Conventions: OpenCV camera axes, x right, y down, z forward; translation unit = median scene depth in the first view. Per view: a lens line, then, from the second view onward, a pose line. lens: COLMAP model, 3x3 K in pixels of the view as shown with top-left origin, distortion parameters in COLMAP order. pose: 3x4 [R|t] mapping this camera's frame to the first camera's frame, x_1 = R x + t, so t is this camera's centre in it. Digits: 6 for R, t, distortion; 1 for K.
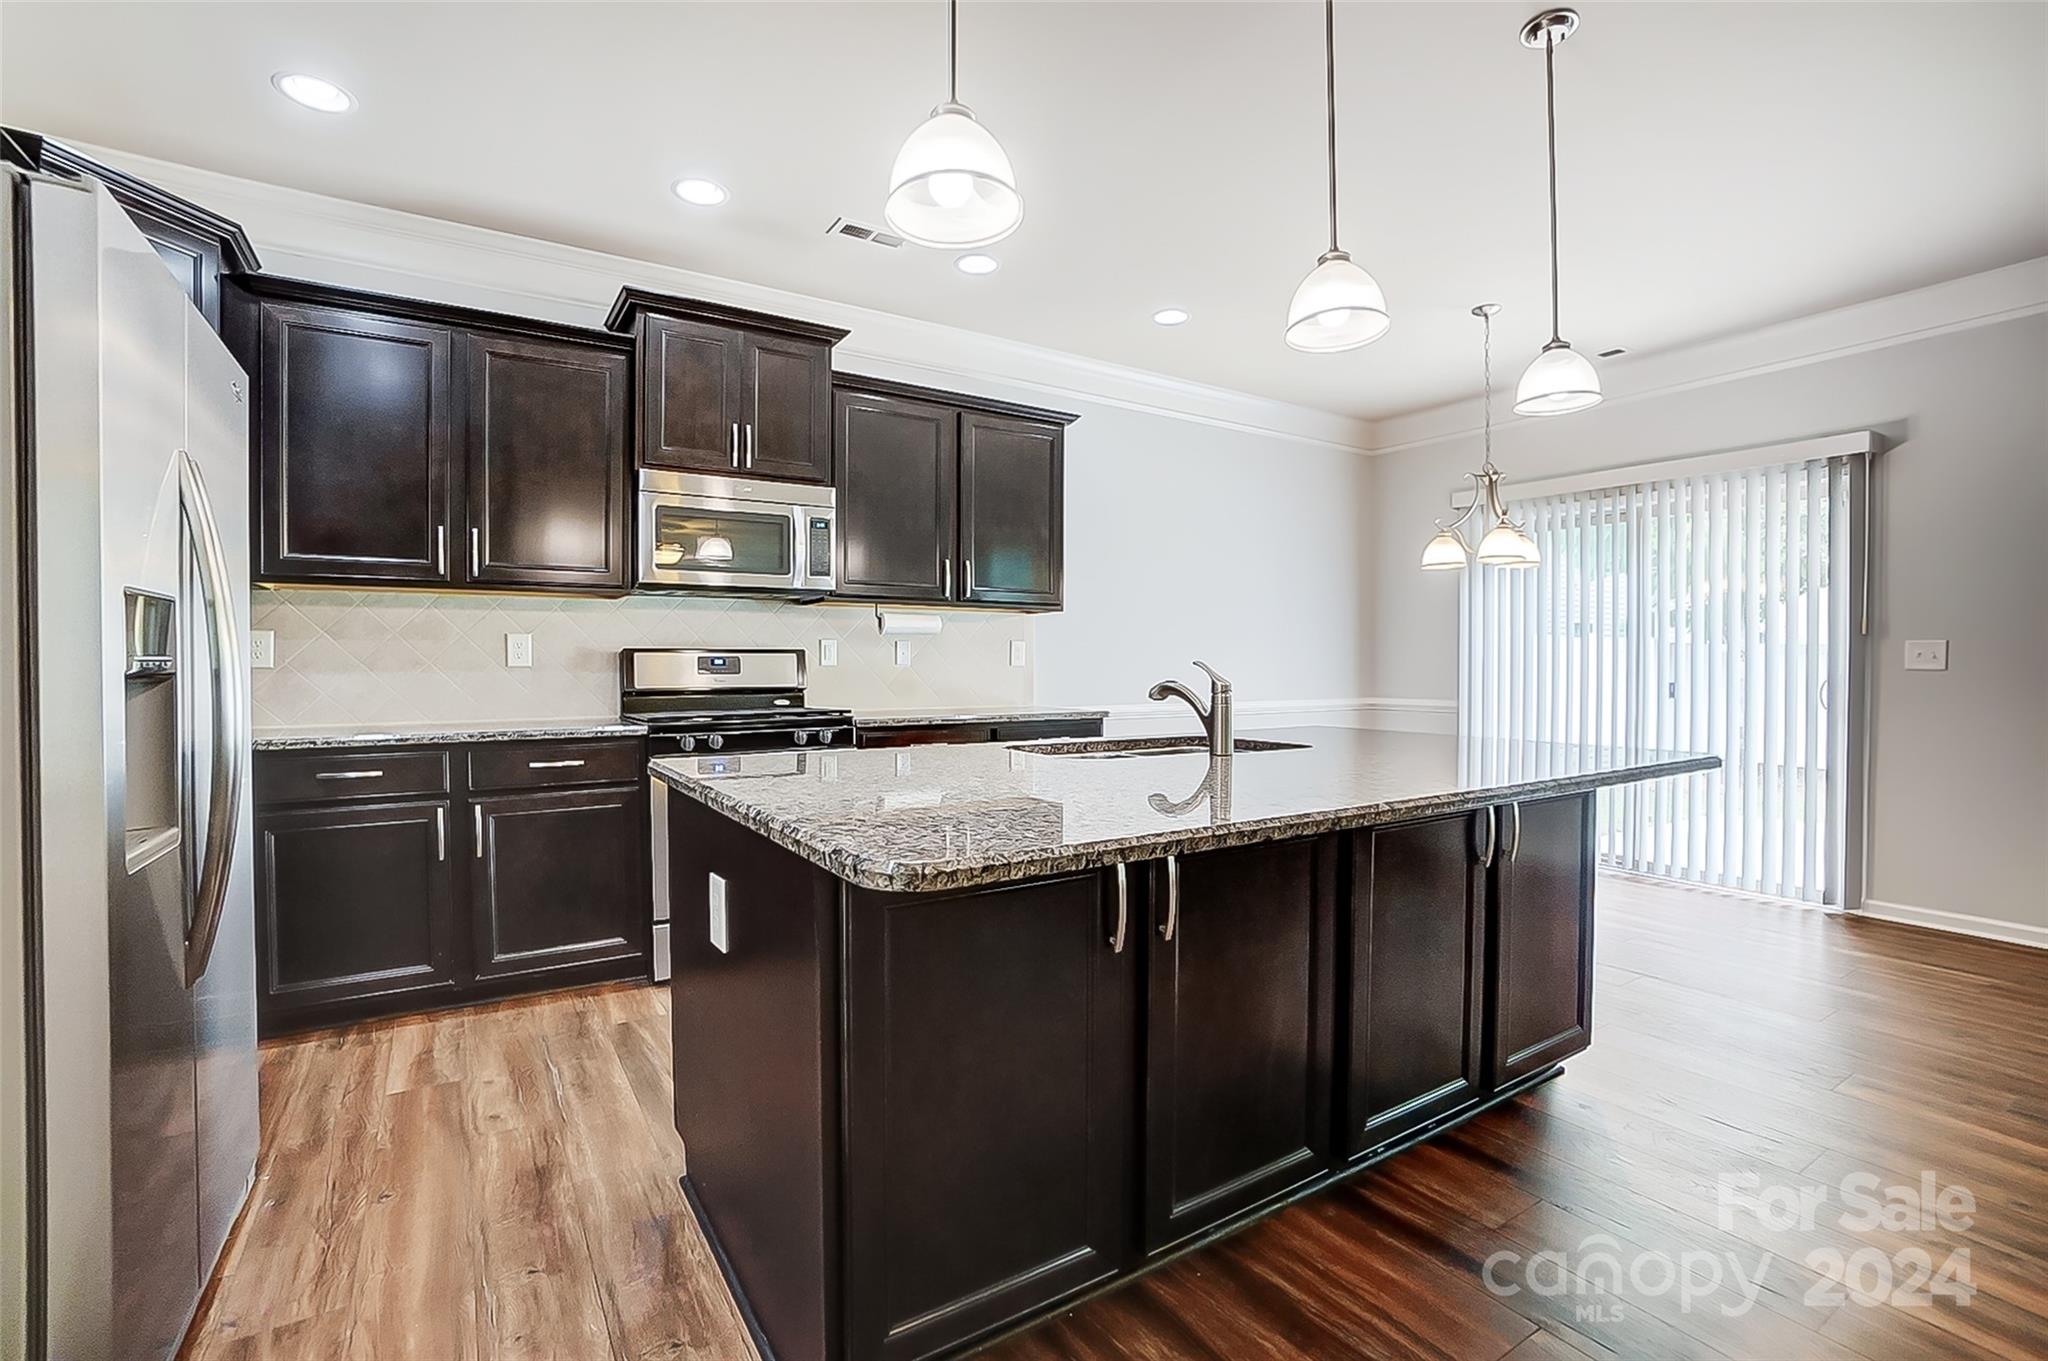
lens RADIAL K [[909.1, 0, 1036.7], [0, 909.1, 680.6], [0, 0, 1]] dist [-0.037050, 0.008968]
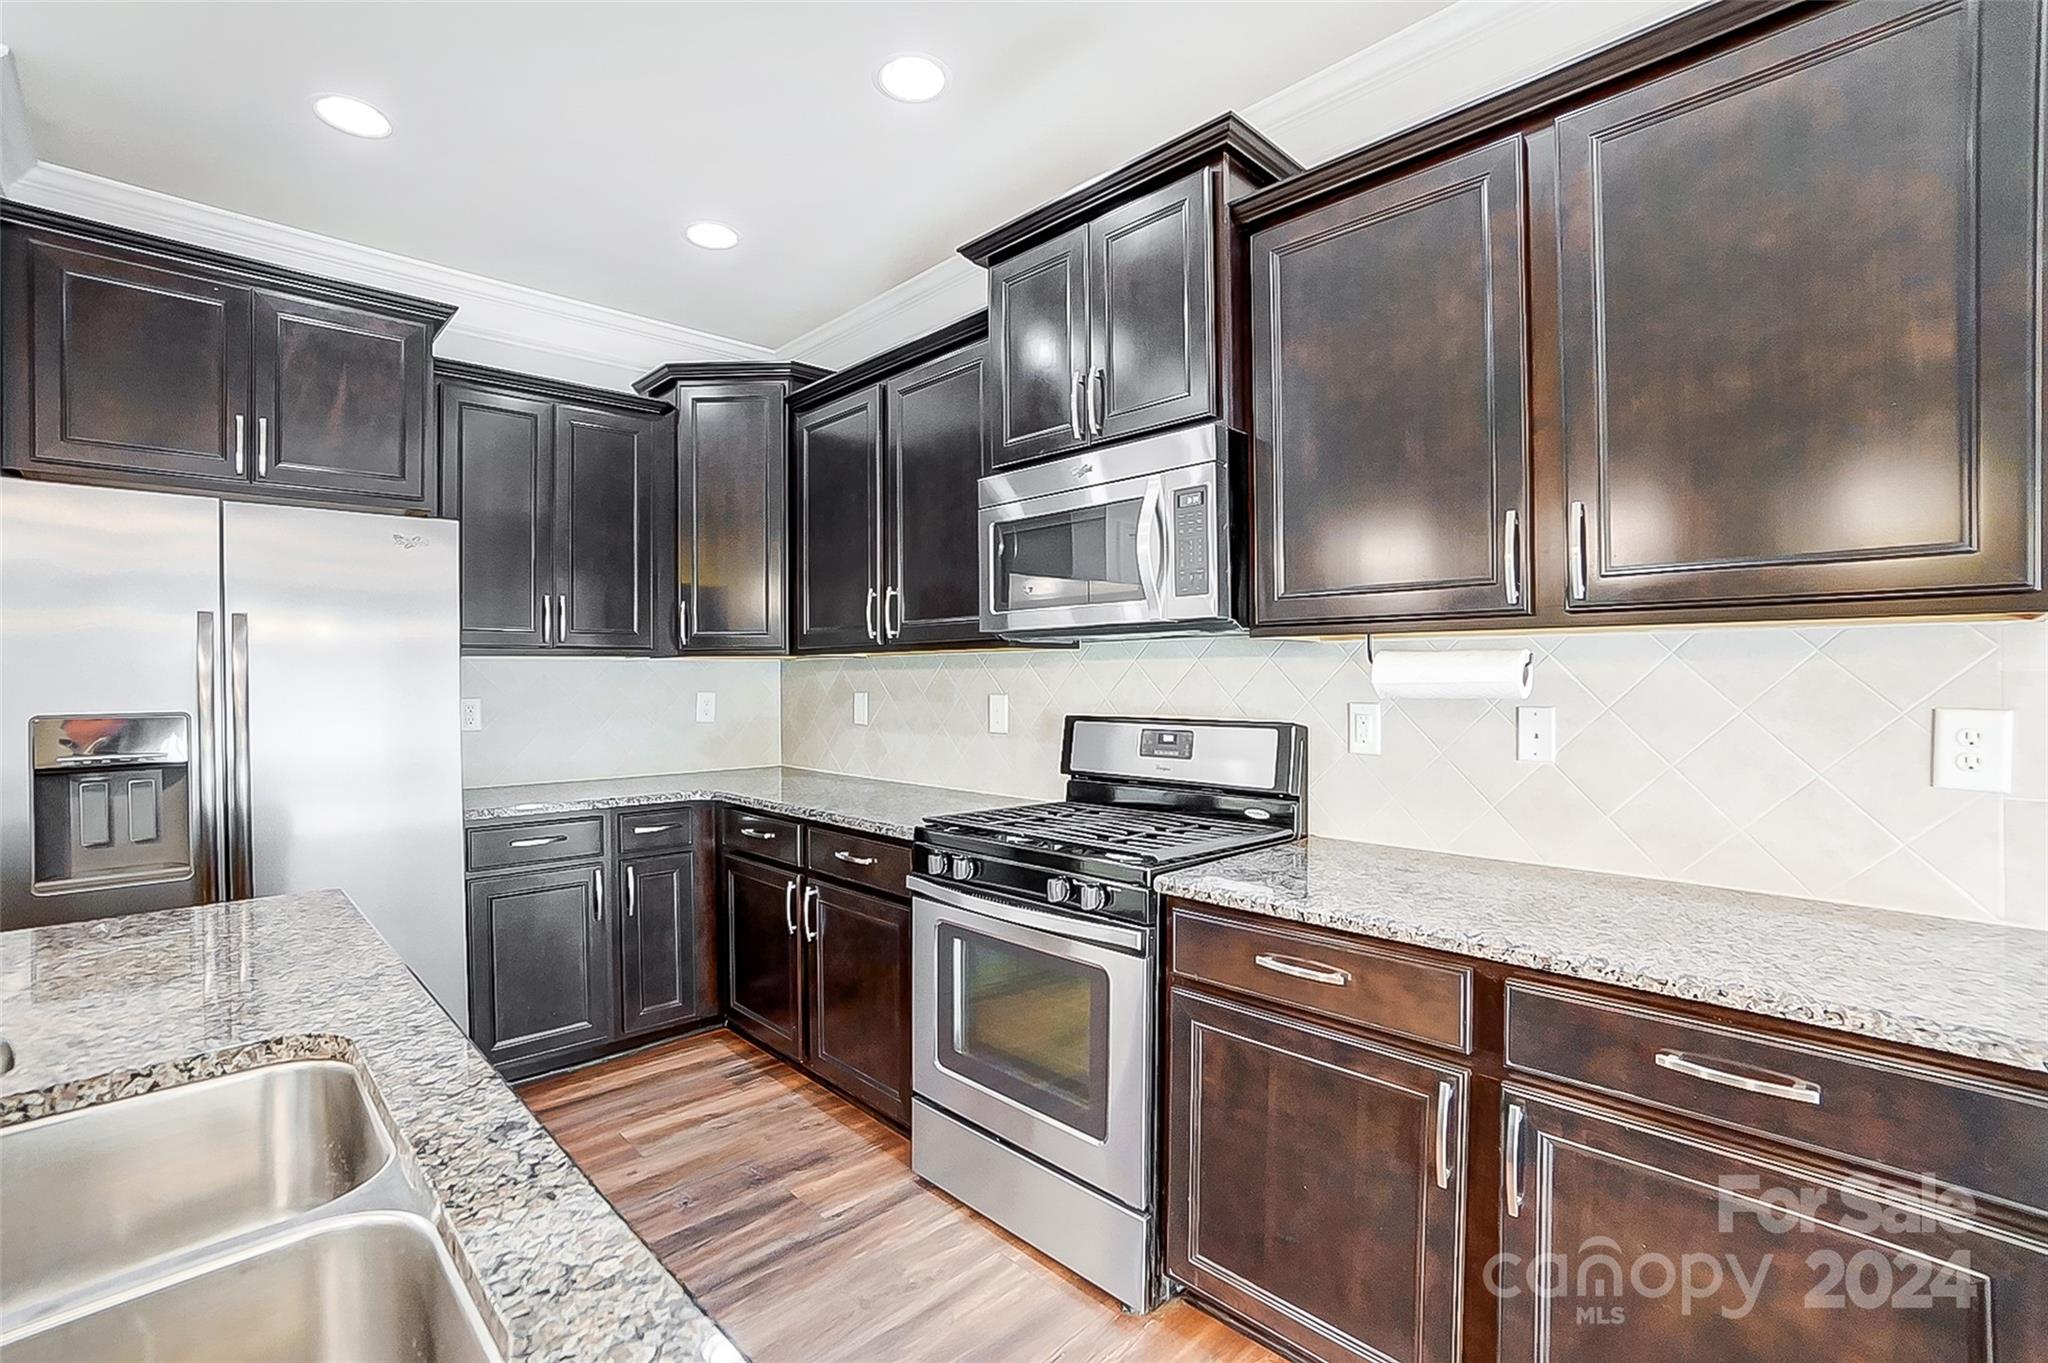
lens RADIAL K [[909.1, 0, 1029.4], [0, 909.1, 680.3], [0, 0, 1]] dist [-0.037050, 0.008968]
pose [[0.166407, 0.000179, -0.986057, 0.278945], [-0.014898, 0.999886, -0.002332, -0.061274], [0.985945, 0.015078, 0.166391, 0.828823]]
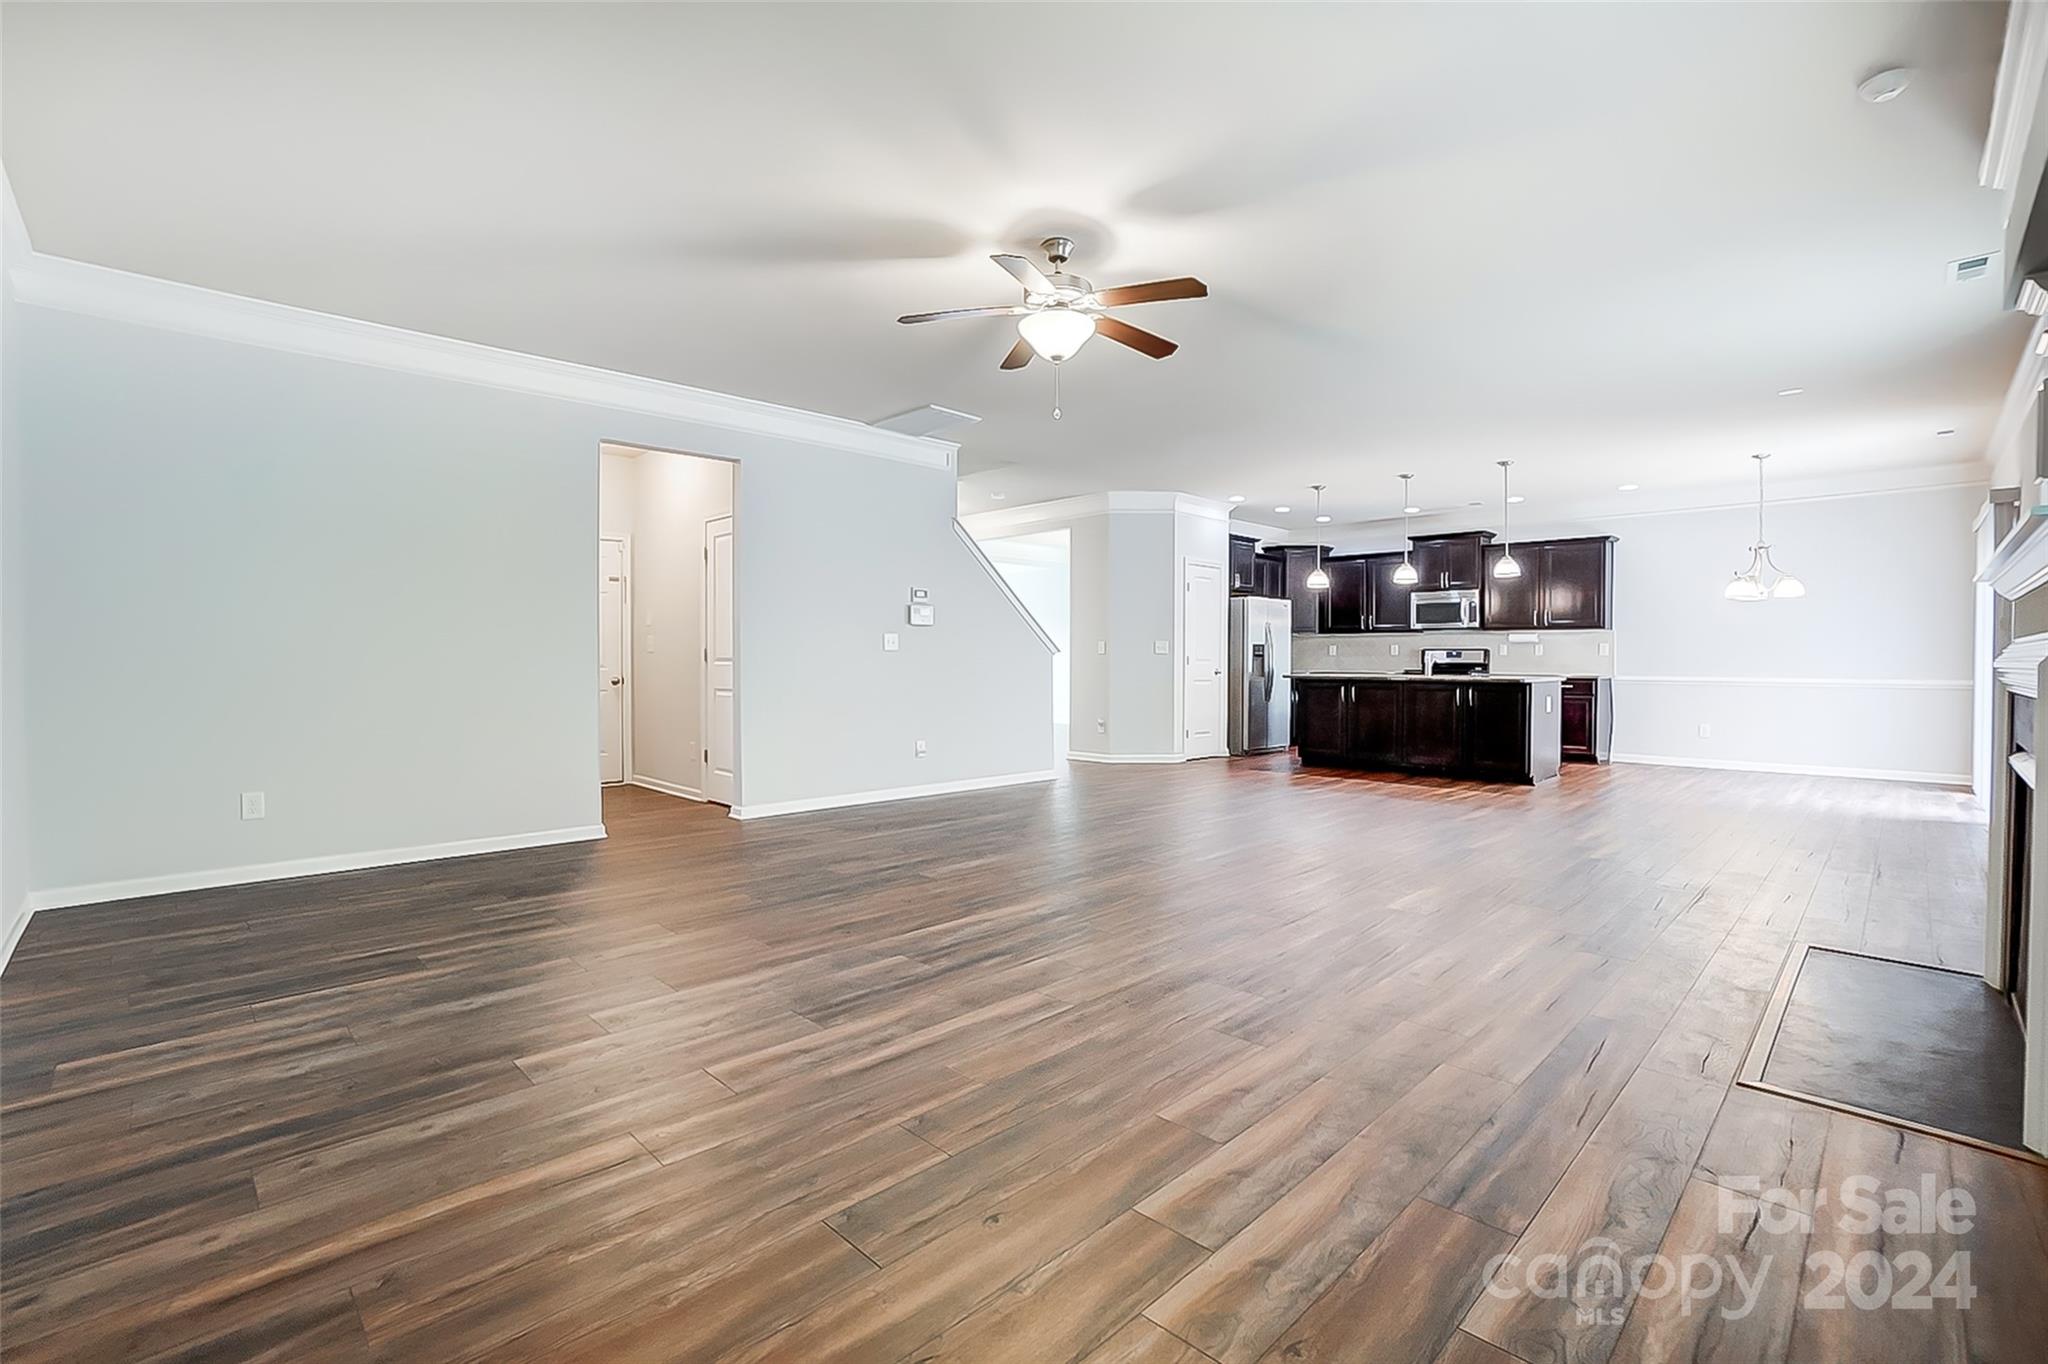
lens RADIAL K [[909.1, 0, 1055.8], [0, 909.1, 681.2], [0, 0, 1]] dist [-0.037050, 0.008968]
pose [[0.248951, 0.019084, -0.968328, 2.156608], [-0.018415, 0.999718, 0.014969, 0.048638], [0.968341, 0.014105, 0.249233, -0.944999]]
